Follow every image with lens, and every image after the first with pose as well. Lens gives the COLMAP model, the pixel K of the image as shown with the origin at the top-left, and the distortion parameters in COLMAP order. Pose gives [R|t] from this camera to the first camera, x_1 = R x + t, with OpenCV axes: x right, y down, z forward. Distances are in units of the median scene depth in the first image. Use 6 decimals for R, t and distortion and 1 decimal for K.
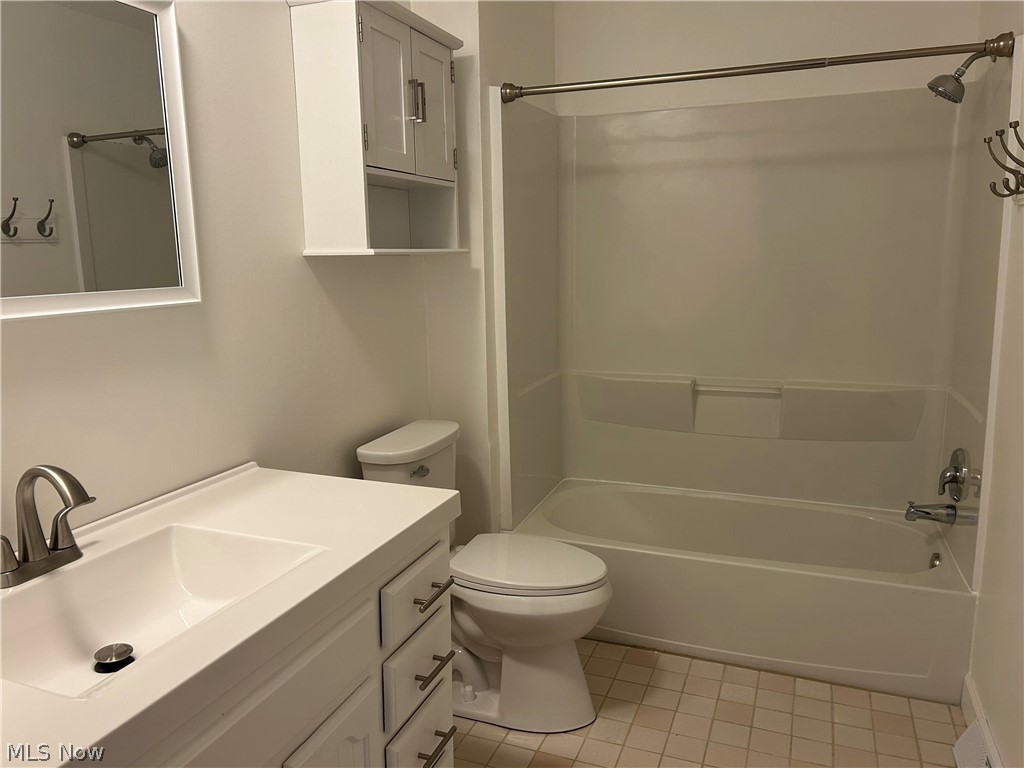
lens RADIAL K [[764.9, 0, 522.2], [0, 764.9, 372.6], [0, 0, 1]] dist [0.052410, -0.059619]
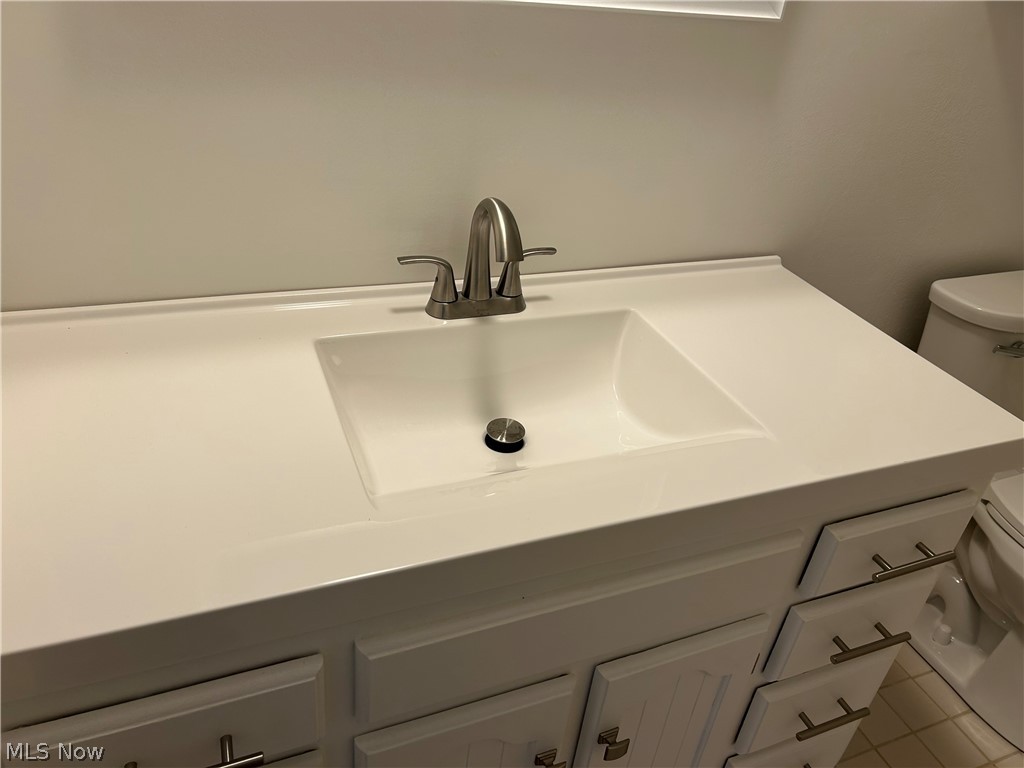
lens RADIAL K [[764.9, 0, 522.2], [0, 764.9, 372.6], [0, 0, 1]] dist [0.052410, -0.059619]
pose [[0.672300, 0.449491, -0.588193, -0.023511], [-0.223783, 0.880783, 0.417304, -0.057497], [0.705645, -0.148926, 0.692739, 0.348449]]
